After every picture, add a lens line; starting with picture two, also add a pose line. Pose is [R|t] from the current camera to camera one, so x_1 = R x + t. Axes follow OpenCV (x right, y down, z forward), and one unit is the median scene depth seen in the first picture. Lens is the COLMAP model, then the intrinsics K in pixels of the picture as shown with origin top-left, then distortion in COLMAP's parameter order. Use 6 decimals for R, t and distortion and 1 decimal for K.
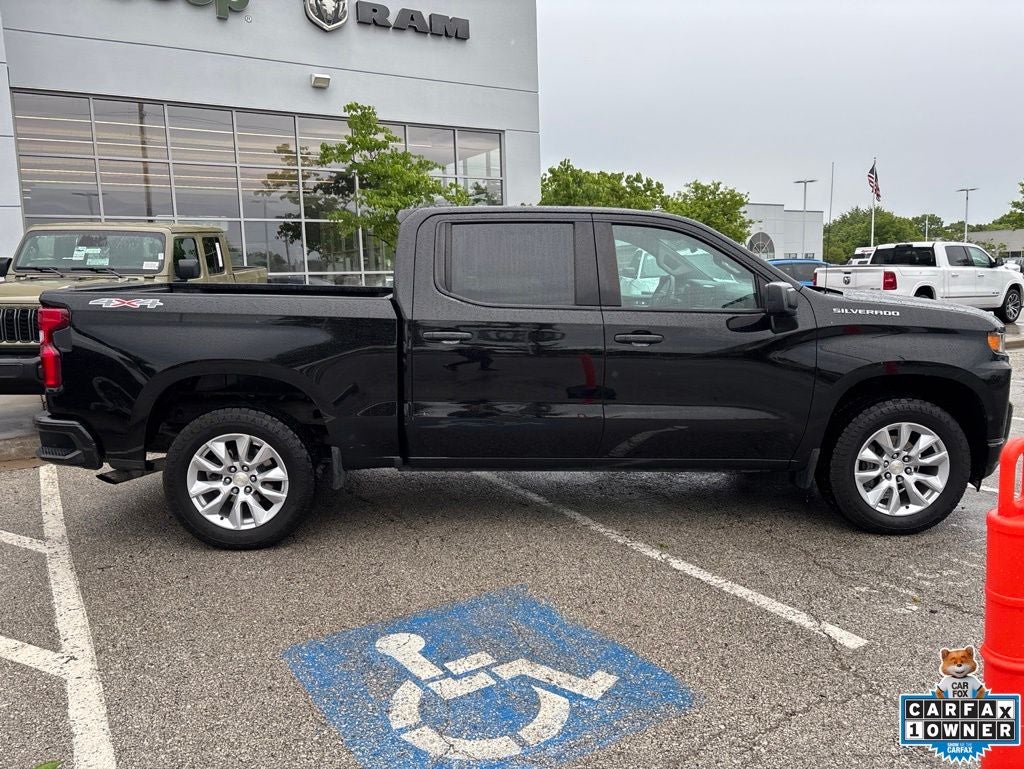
lens RADIAL K [[781.6, 0, 512.0], [0, 781.6, 384.5], [0, 0, 1]] dist [0.036768, -0.035855]
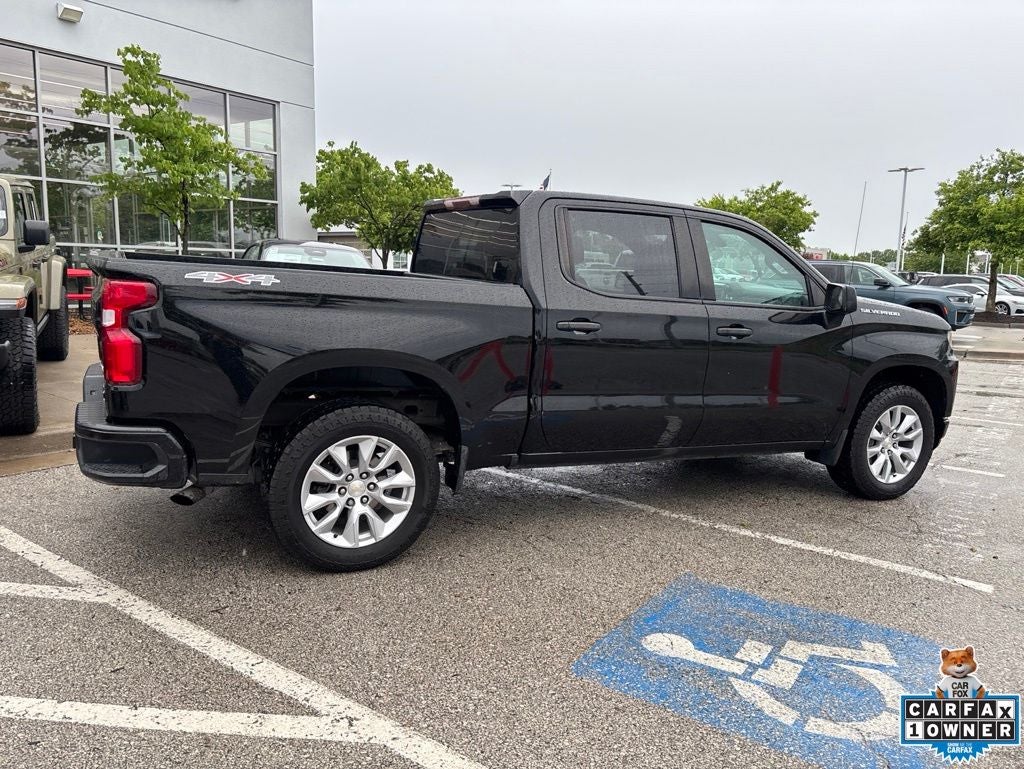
lens RADIAL K [[781.6, 0, 512.0], [0, 781.6, 384.5], [0, 0, 1]] dist [0.036768, -0.035855]
pose [[0.914840, -0.012031, 0.403638, -0.535159], [0.007272, 0.999885, 0.013322, -0.003507], [-0.403751, -0.009252, 0.914822, 0.147279]]
